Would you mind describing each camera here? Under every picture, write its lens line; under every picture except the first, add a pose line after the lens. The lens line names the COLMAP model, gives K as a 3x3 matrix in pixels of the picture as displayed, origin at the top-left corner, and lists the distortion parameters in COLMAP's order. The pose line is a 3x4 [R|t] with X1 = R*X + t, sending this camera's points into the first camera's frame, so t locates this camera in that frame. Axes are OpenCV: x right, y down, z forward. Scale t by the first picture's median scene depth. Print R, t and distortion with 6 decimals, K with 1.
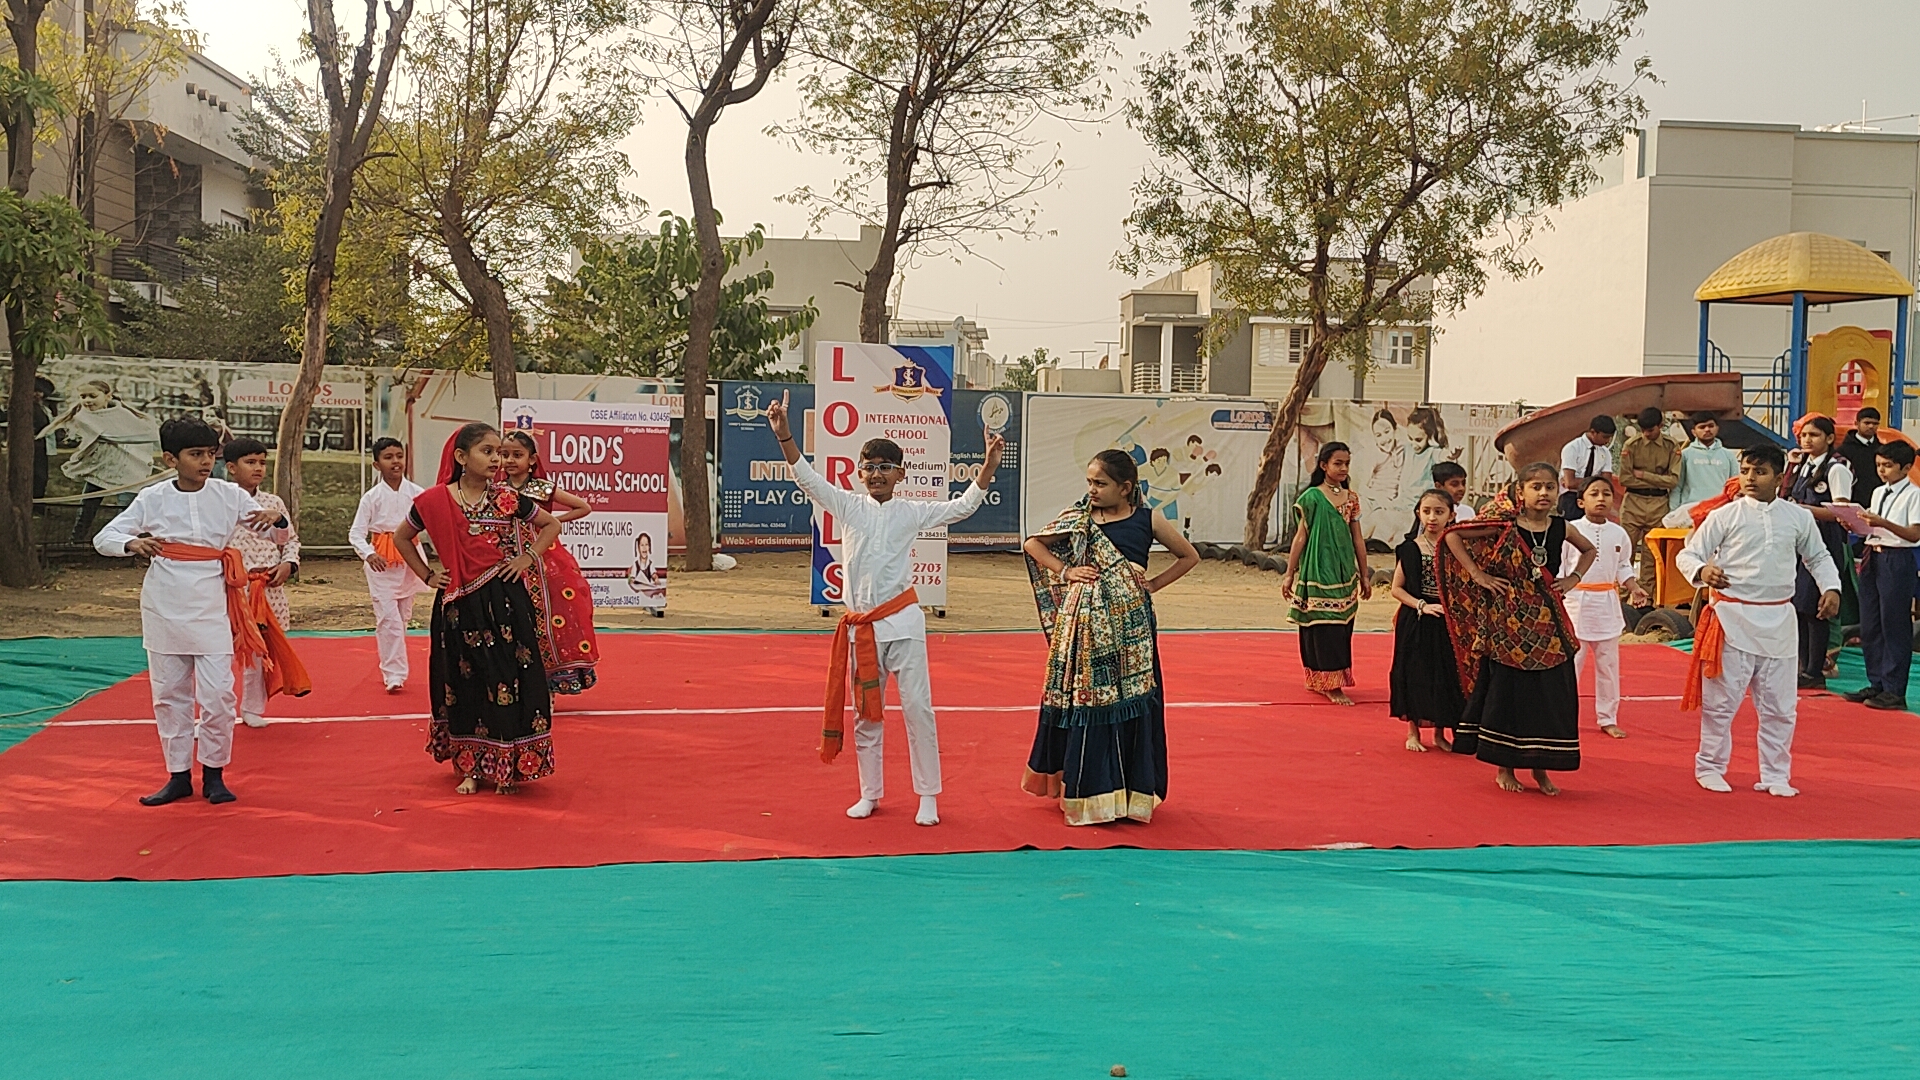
lens RADIAL K [[1619.5, 0, 949.2], [0, 1619.5, 543.5], [0, 0, 1]] dist [0.033776, -0.039019]
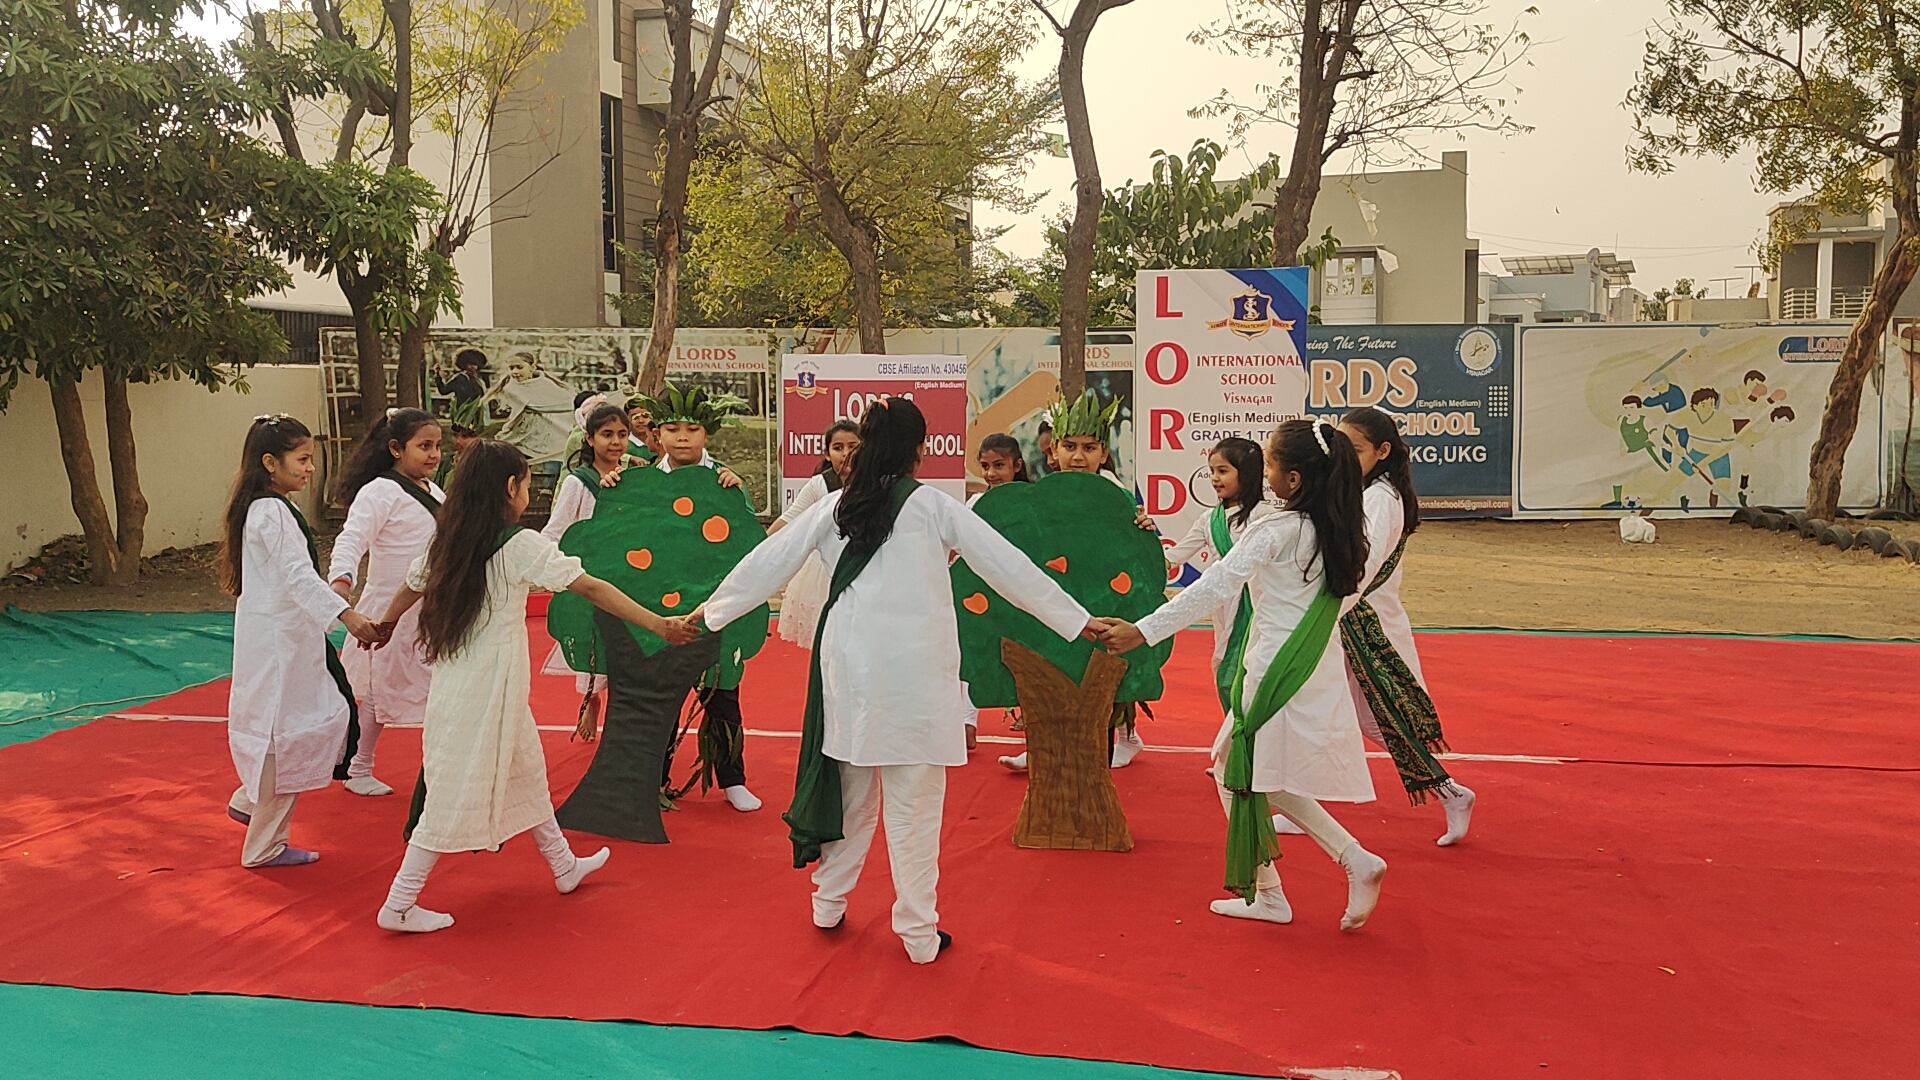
lens RADIAL K [[1619.5, 0, 973.9], [0, 1619.5, 536.7], [0, 0, 1]] dist [0.033776, -0.039019]
pose [[0.928274, 0.005938, -0.371848, 0.120631], [0.002458, 0.999753, 0.022101, -0.005773], [0.371888, -0.021430, 0.928030, 0.154664]]
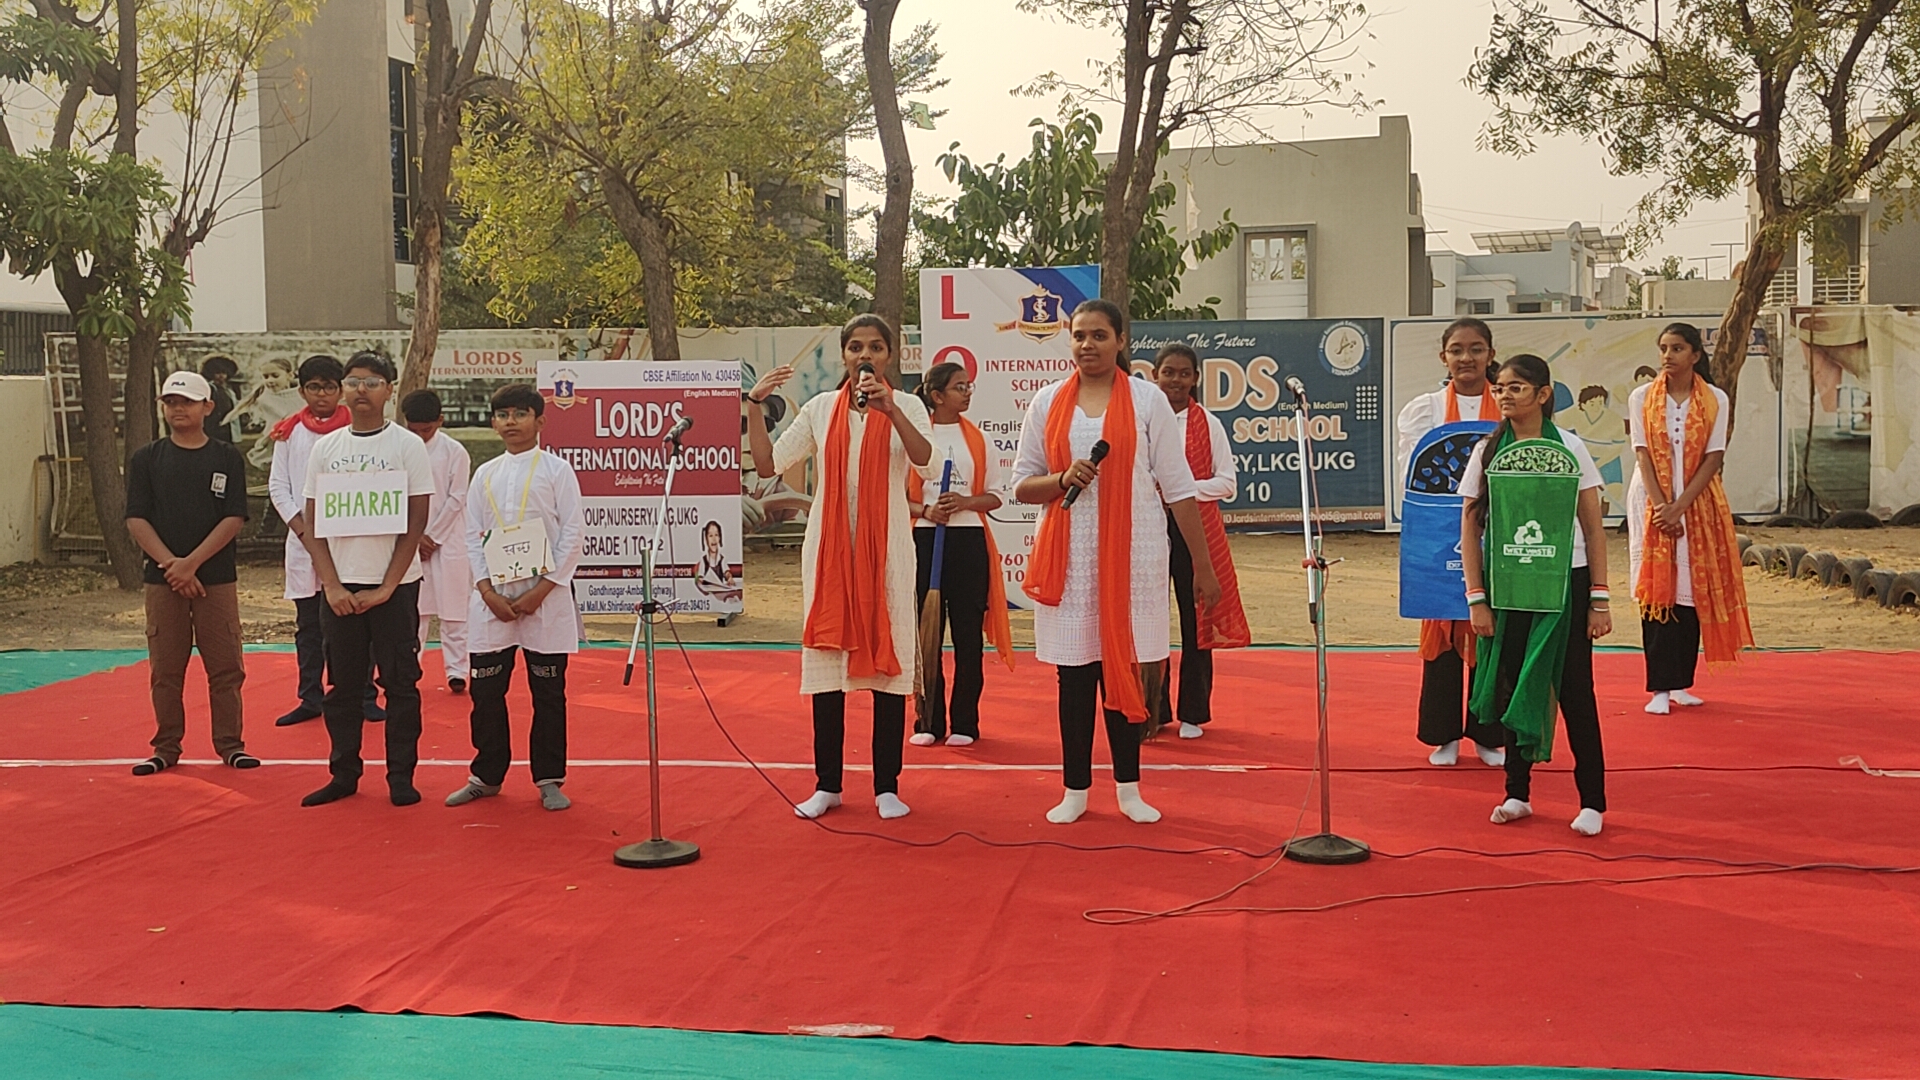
lens RADIAL K [[1918.8, 0, 976.3], [0, 1918.8, 525.2], [0, 0, 1]] dist [0.027100, 0.000000]
pose [[0.943914, -0.014439, -0.329875, 0.195164], [0.016226, 0.999865, 0.002664, -0.003759], [0.329792, -0.007867, 0.944021, 0.114920]]
